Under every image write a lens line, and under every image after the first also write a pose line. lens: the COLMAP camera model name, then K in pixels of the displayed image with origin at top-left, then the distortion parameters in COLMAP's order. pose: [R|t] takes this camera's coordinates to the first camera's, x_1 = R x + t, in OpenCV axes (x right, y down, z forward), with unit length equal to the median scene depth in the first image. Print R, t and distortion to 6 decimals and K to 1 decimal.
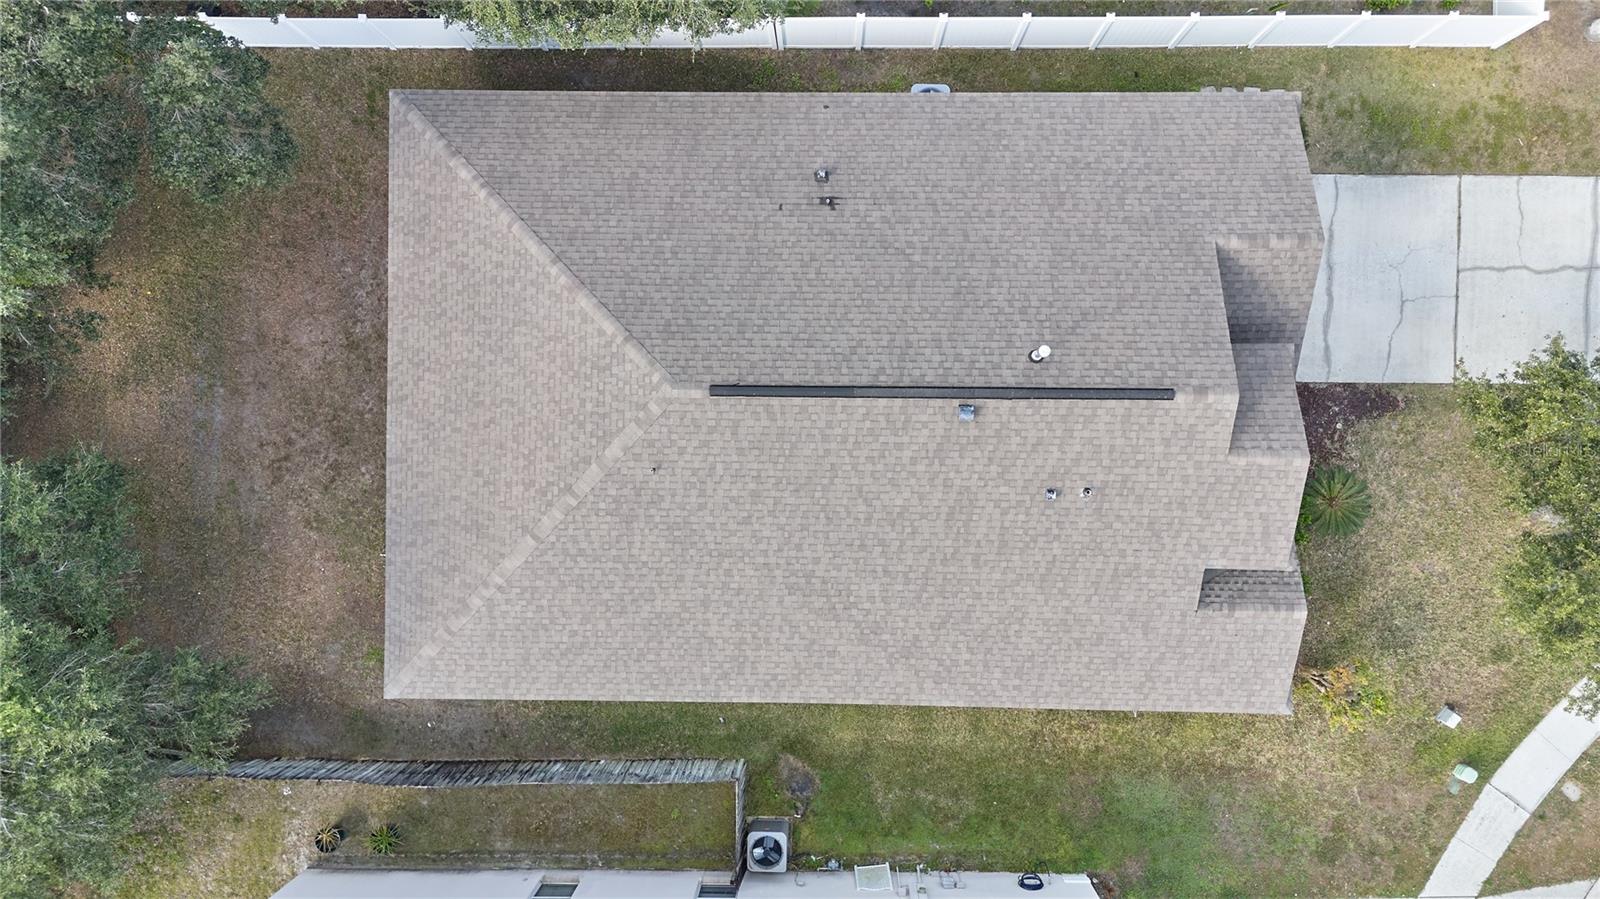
lens RADIAL K [[1105.8, 0, 800.0], [0, 1105.8, 449.5], [0, 0, 1]] dist [0.011172, -0.001145]
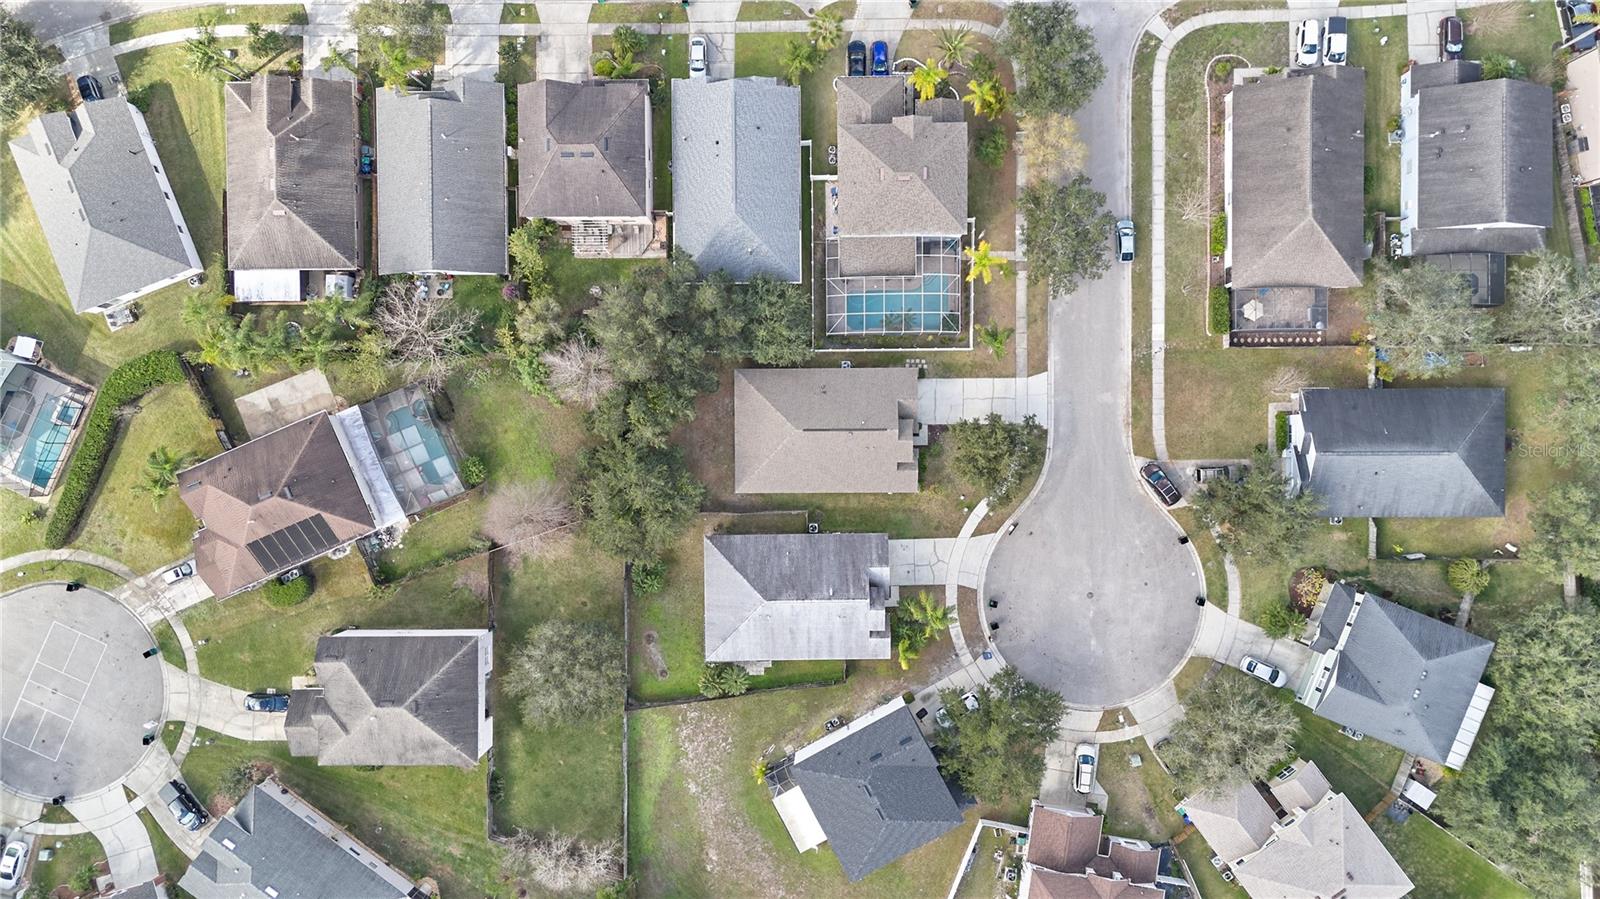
lens RADIAL K [[1105.8, 0, 800.0], [0, 1105.8, 449.5], [0, 0, 1]] dist [0.011172, -0.001145]
pose [[0.999848, -0.016678, -0.005131, -0.054365], [0.016719, 0.999828, 0.008020, -0.003498], [0.004996, -0.008104, 0.999955, -3.519328]]
